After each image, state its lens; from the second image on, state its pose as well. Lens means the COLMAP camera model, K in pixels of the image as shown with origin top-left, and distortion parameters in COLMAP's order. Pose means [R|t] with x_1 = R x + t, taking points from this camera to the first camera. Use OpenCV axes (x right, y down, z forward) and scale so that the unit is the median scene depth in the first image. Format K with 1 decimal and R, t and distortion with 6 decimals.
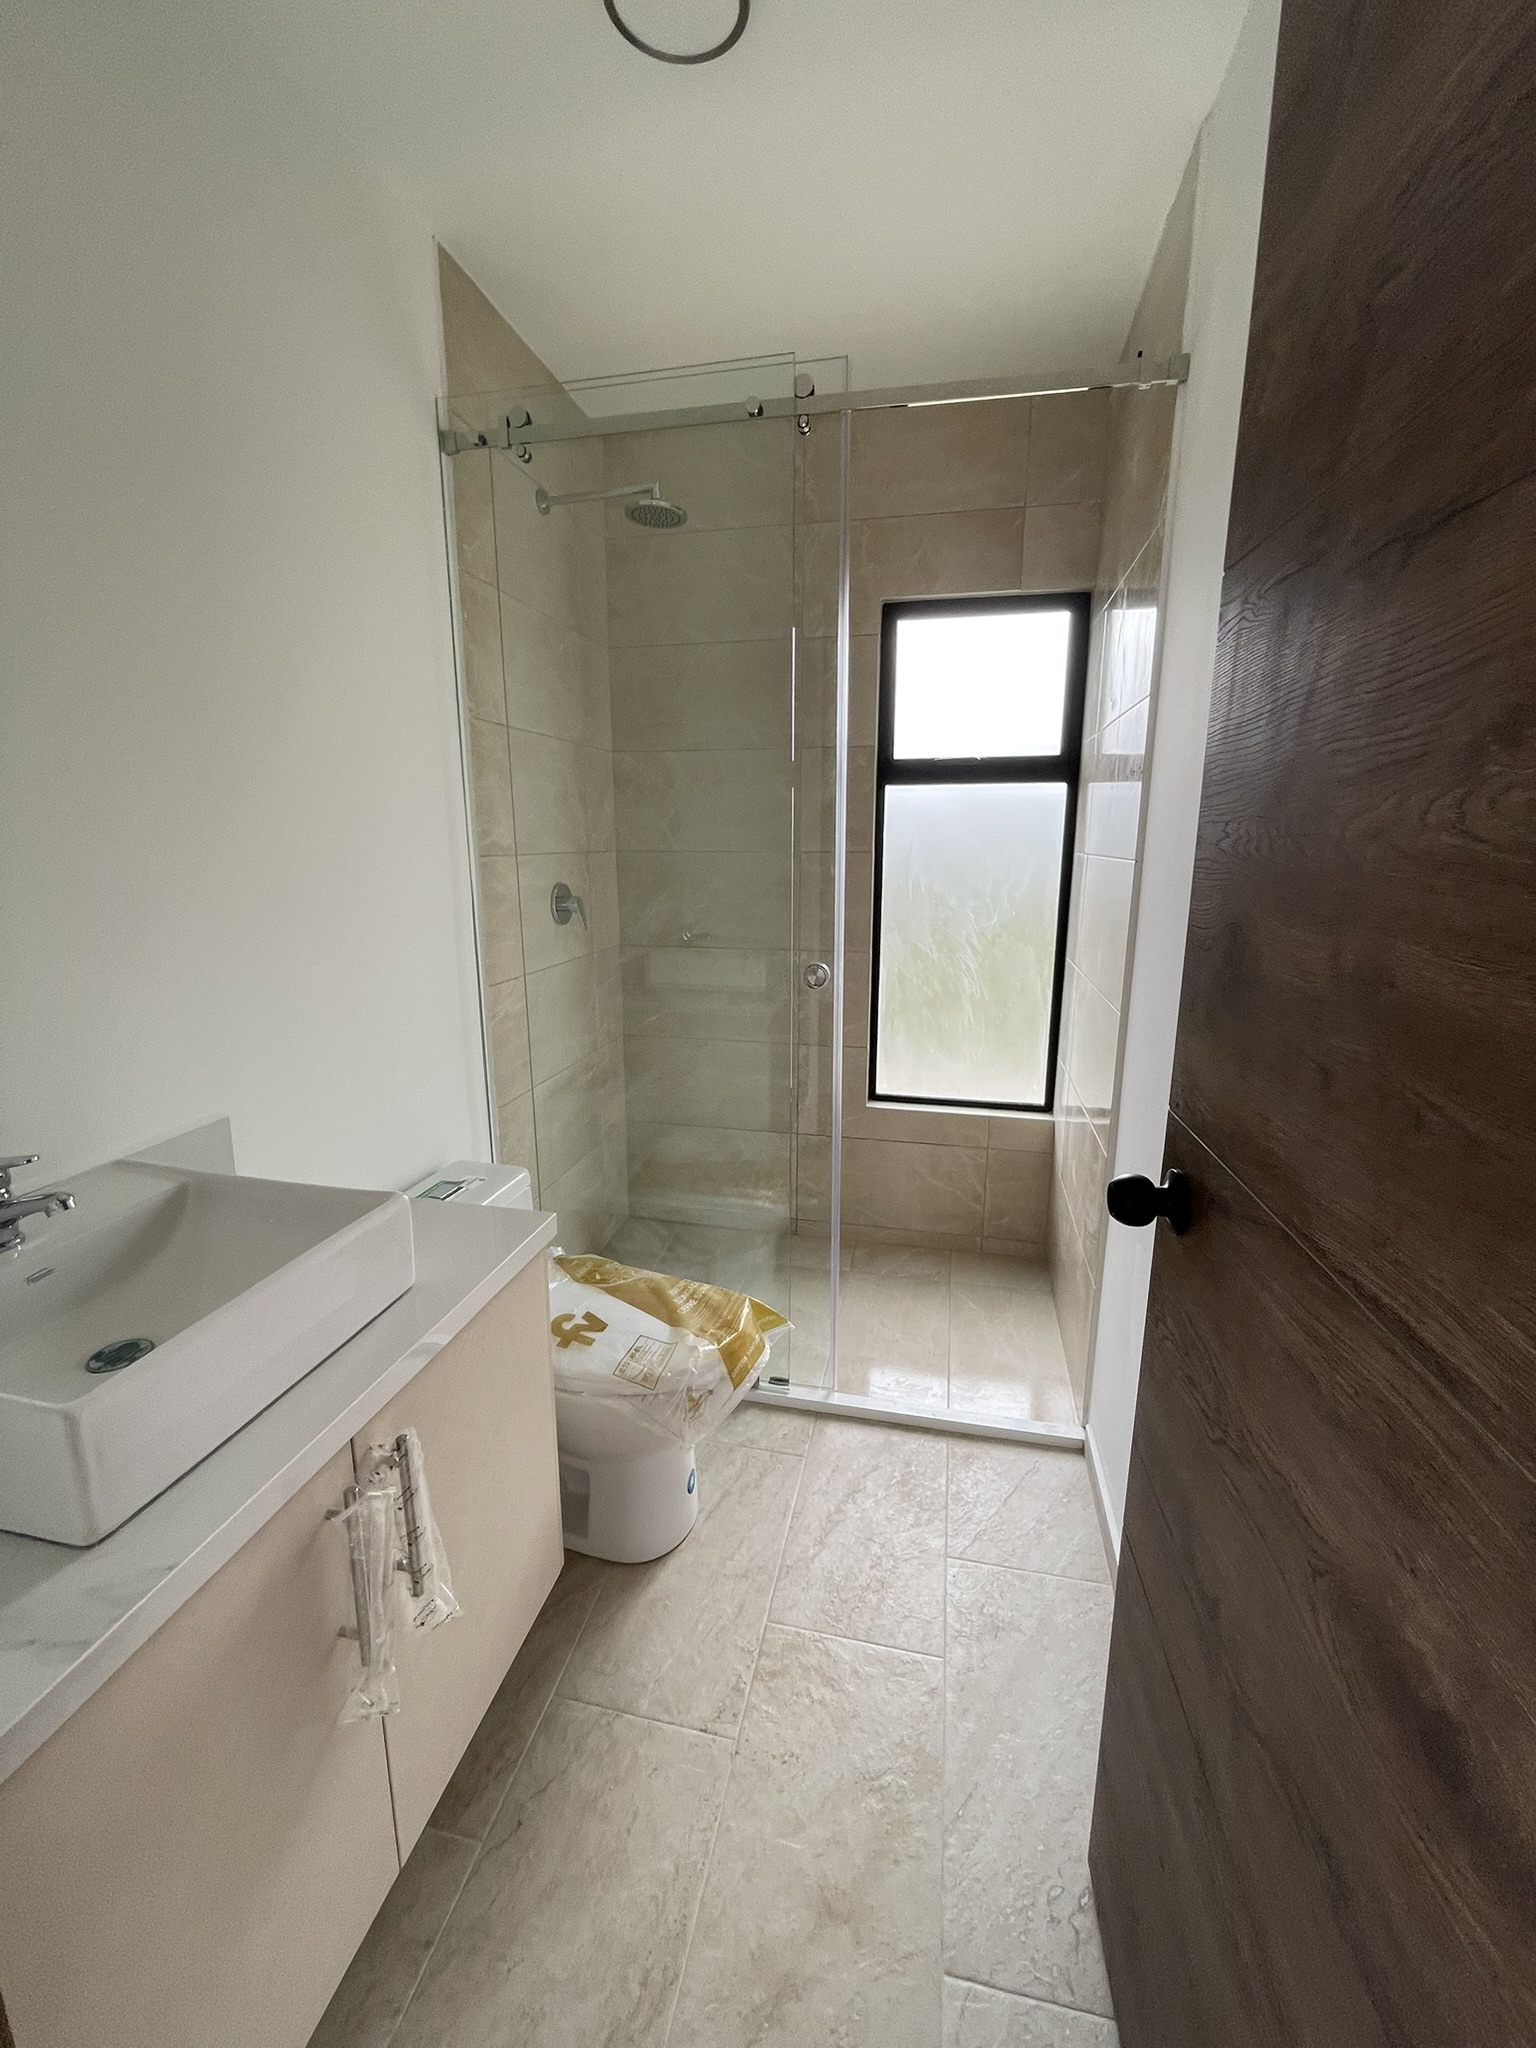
lens RADIAL K [[835.9, 0, 766.1], [0, 835.9, 1017.1], [0, 0, 1]] dist [-0.001037, 0.000333]
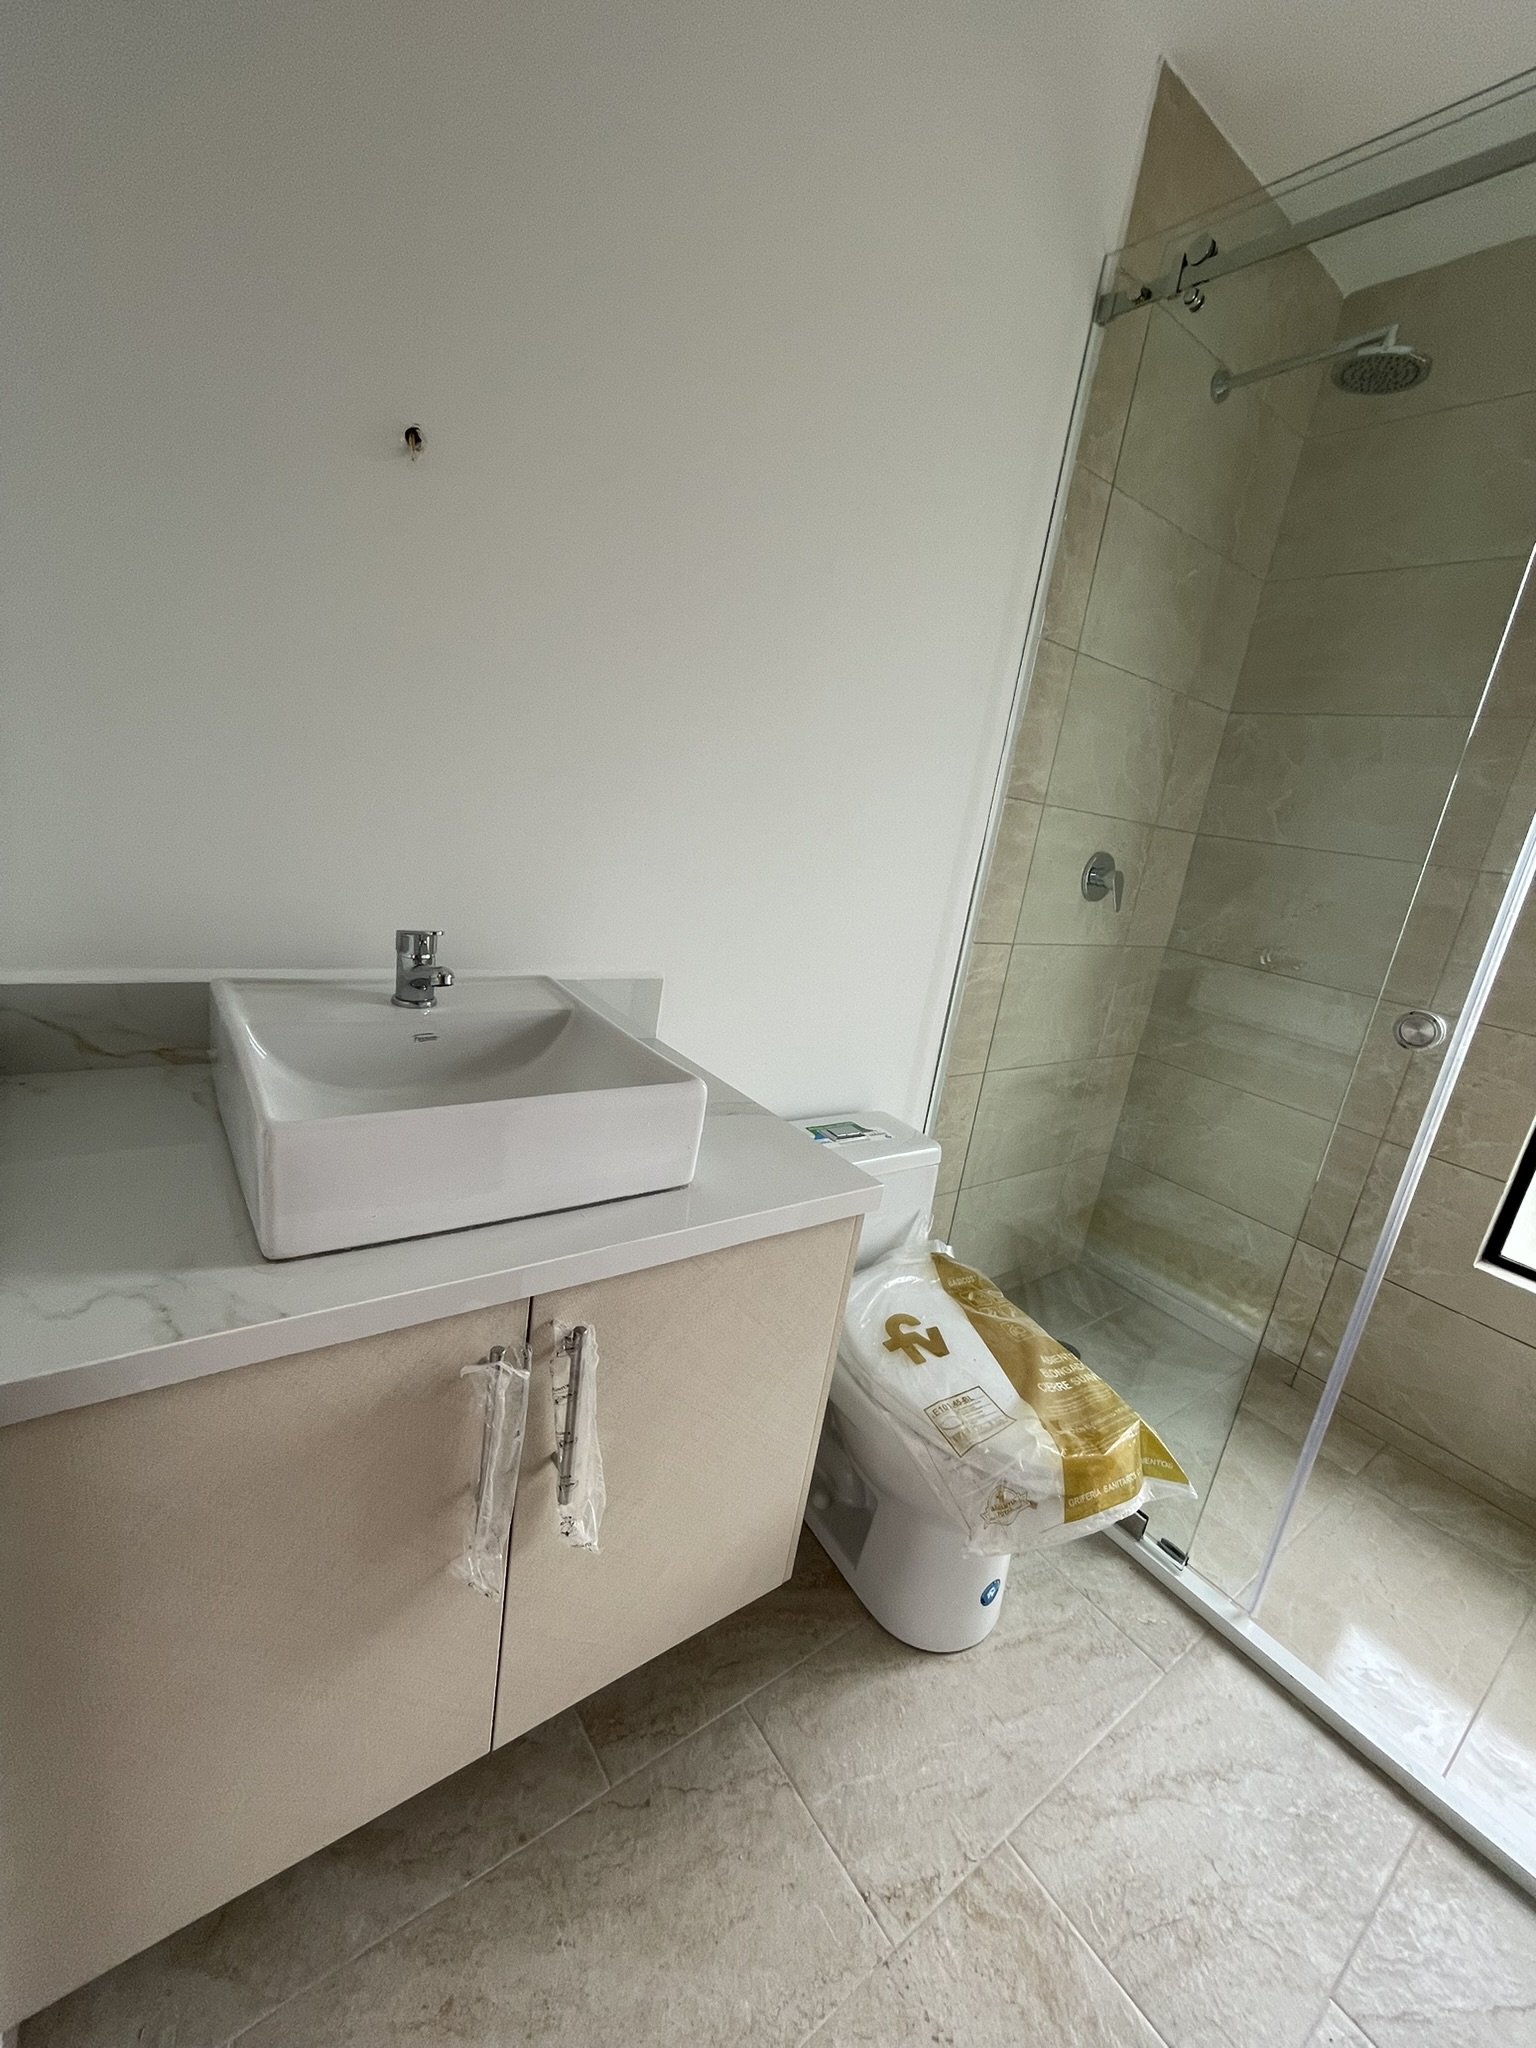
lens RADIAL K [[835.9, 0, 766.1], [0, 835.9, 1017.1], [0, 0, 1]] dist [-0.001037, 0.000333]
pose [[0.746587, 0.274228, -0.606141, 0.075803], [-0.279865, 0.956016, 0.087806, 0.027014], [0.603559, 0.104083, 0.790496, 0.185752]]
